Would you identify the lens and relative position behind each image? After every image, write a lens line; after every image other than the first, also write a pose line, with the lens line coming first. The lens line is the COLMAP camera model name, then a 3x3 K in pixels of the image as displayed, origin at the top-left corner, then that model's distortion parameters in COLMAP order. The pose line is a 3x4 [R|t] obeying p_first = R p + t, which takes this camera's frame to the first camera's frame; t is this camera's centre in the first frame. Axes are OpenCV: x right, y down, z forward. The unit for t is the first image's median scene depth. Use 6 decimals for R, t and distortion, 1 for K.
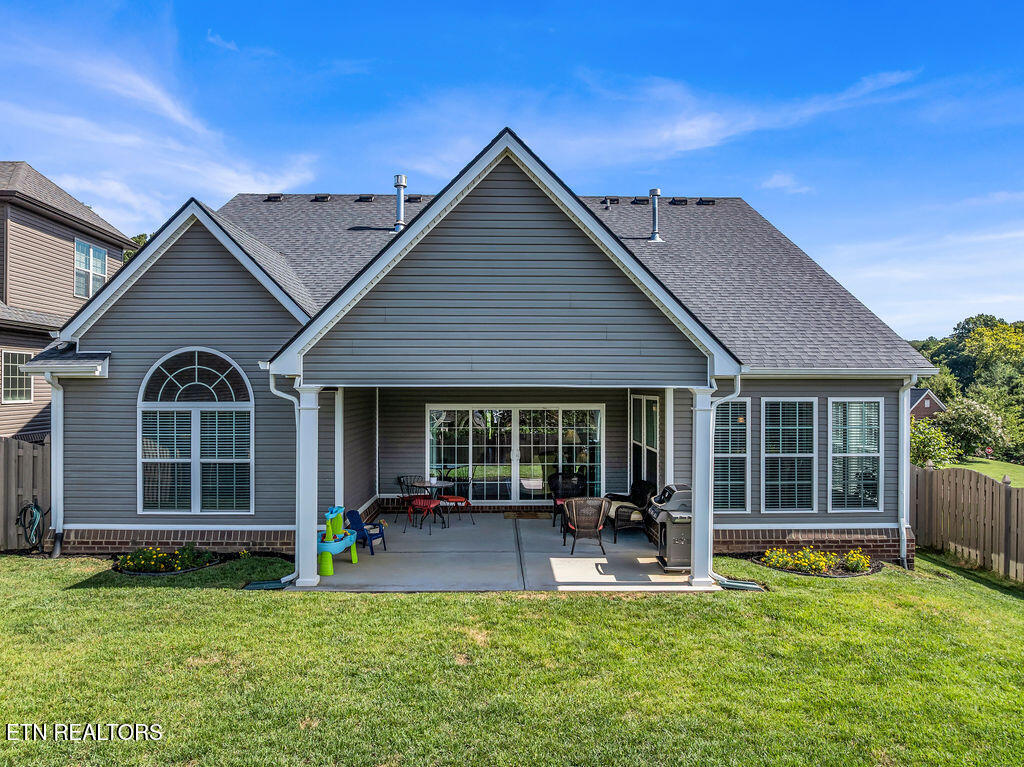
lens RADIAL K [[728.3, 0, 517.2], [0, 728.3, 385.3], [0, 0, 1]] dist [-0.031247, -0.005114]
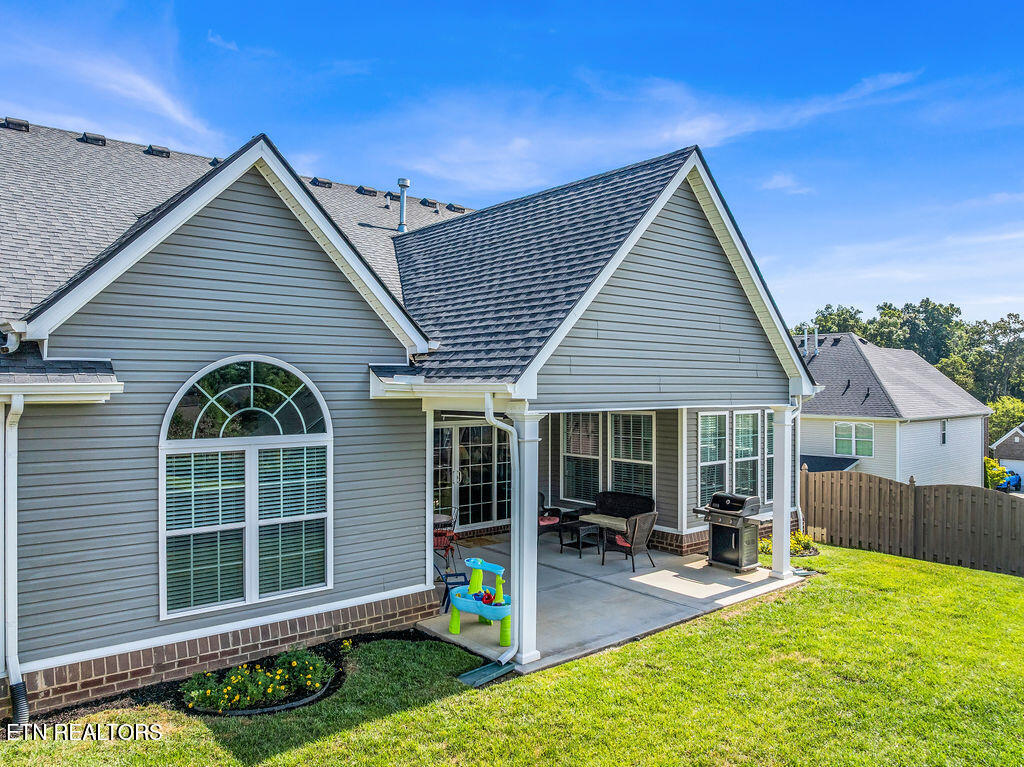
lens RADIAL K [[728.3, 0, 517.2], [0, 728.3, 385.3], [0, 0, 1]] dist [-0.031247, -0.005114]
pose [[0.775802, -0.000960, 0.630975, -0.678779], [-0.000350, 0.999998, 0.001952, -0.026135], [-0.630976, -0.001736, 0.775800, 0.323153]]
